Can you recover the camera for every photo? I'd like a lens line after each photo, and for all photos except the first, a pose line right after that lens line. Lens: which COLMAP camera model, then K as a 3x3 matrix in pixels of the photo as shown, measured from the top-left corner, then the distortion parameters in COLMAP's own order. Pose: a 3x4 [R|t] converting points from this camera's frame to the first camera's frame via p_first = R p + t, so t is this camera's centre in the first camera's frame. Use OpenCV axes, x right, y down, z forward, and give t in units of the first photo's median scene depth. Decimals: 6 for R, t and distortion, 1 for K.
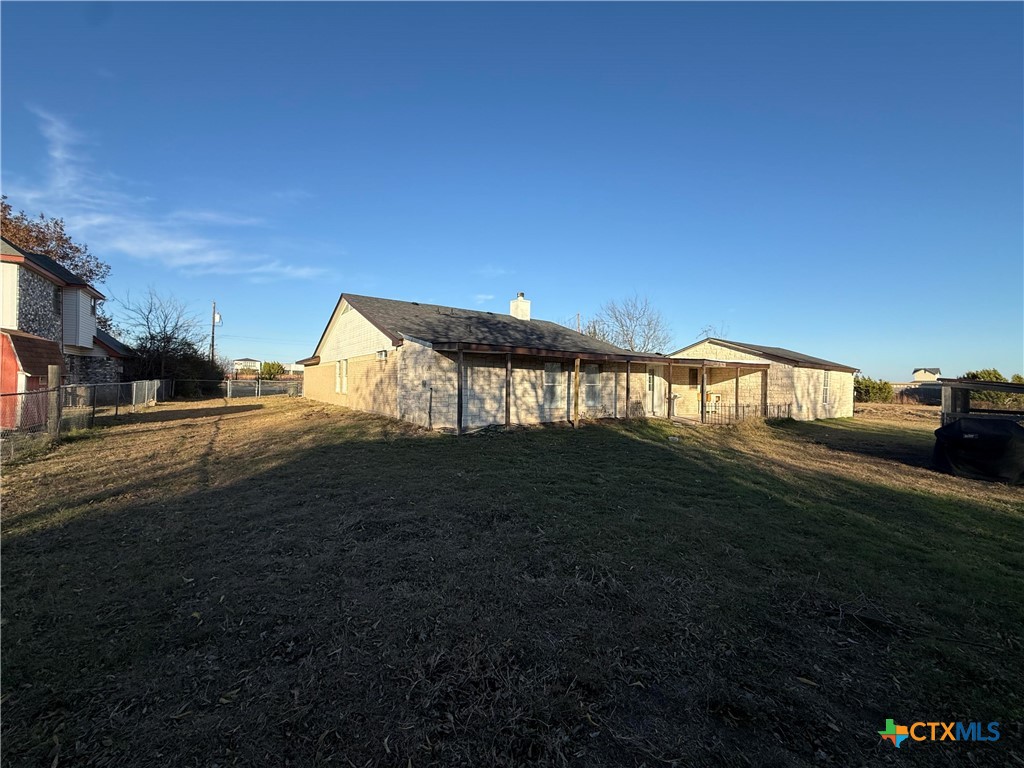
lens RADIAL K [[409.2, 0, 521.6], [0, 409.2, 387.3], [0, 0, 1]] dist [-0.001293, -0.000316]
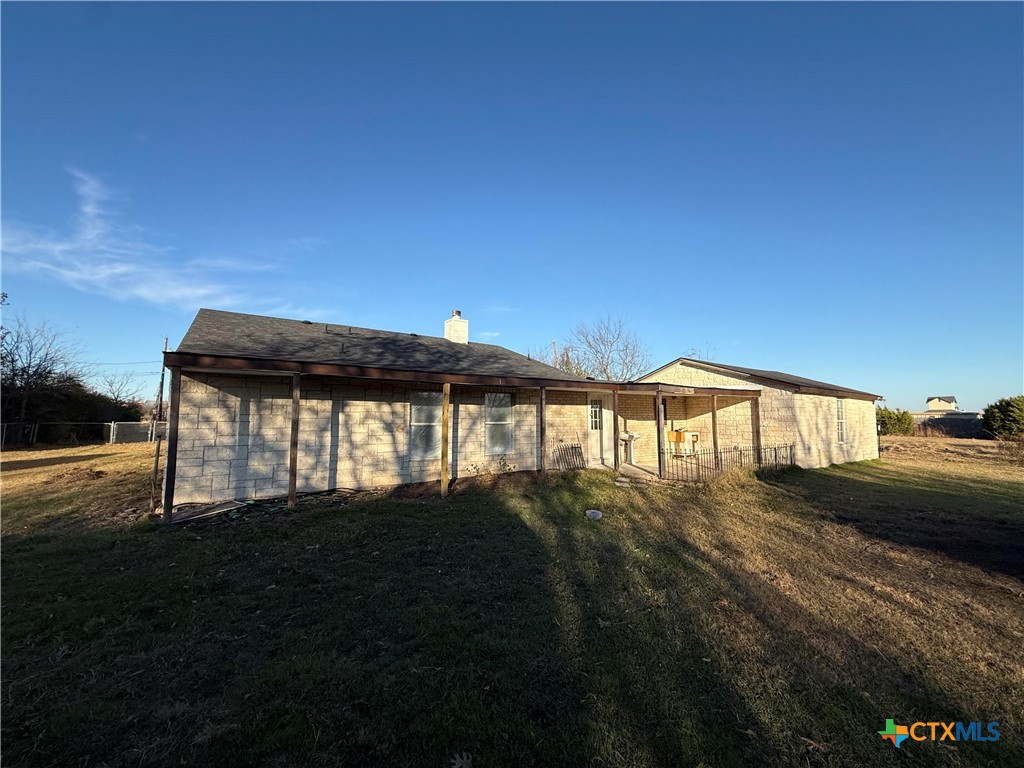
lens RADIAL K [[409.2, 0, 521.4], [0, 409.2, 380.9], [0, 0, 1]] dist [-0.001293, -0.000316]
pose [[0.999781, -0.016288, -0.013123, 0.195964], [0.014863, 0.994650, -0.102224, -0.004919], [0.014718, 0.102007, 0.994675, 0.274451]]
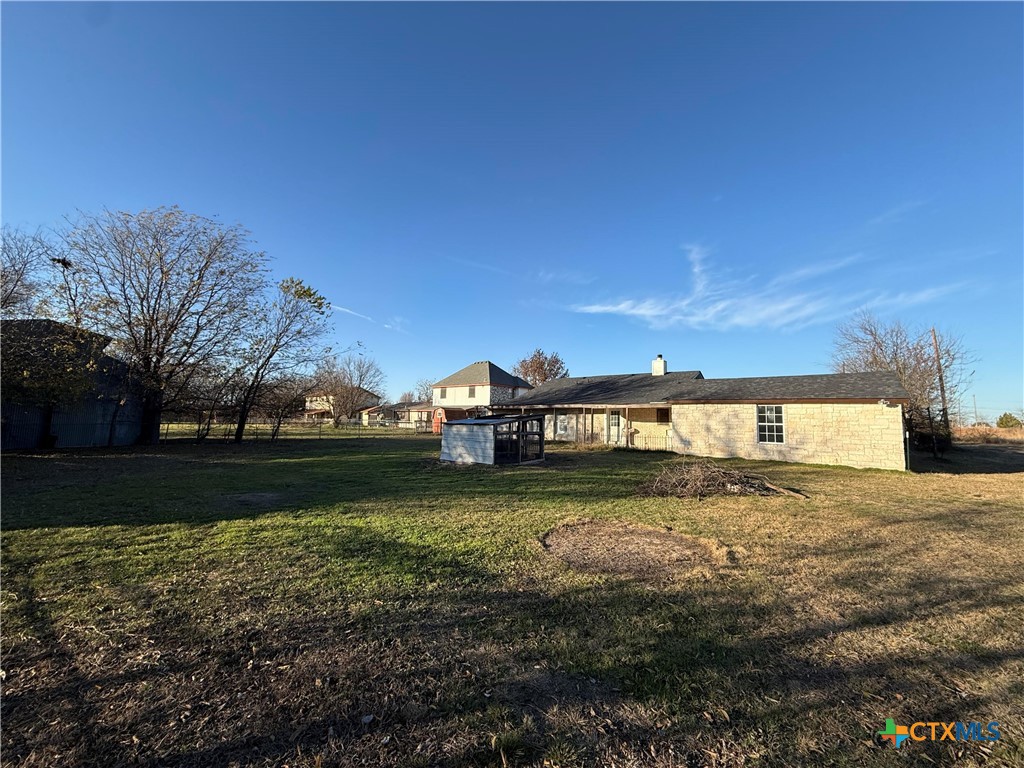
lens RADIAL K [[409.2, 0, 513.7], [0, 409.2, 388.7], [0, 0, 1]] dist [-0.001293, -0.000316]
pose [[0.287574, -0.092466, -0.953284, 1.602461], [-0.017388, 0.994661, -0.101725, 0.028795], [0.957601, 0.045829, 0.284431, 0.262780]]
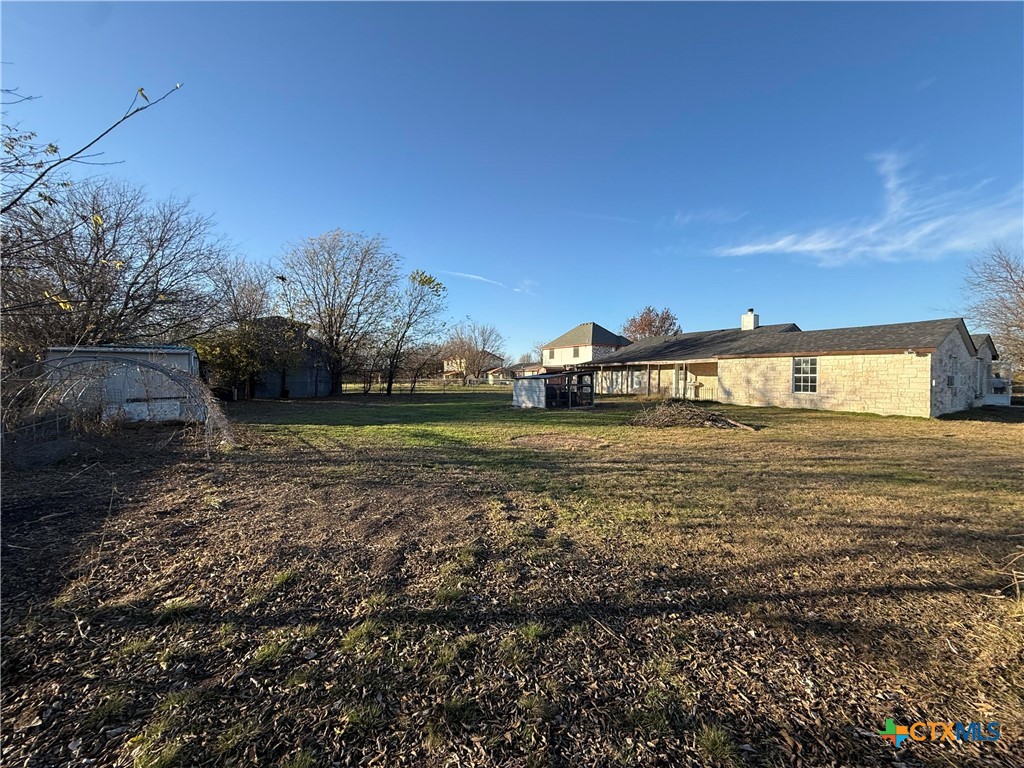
lens RADIAL K [[409.2, 0, 511.2], [0, 409.2, 382.4], [0, 0, 1]] dist [-0.001293, -0.000316]
pose [[-0.030242, -0.014350, -0.999440, 1.908626], [-0.012123, 0.999829, -0.013989, 0.045002], [0.999469, 0.011693, -0.030411, 0.408779]]
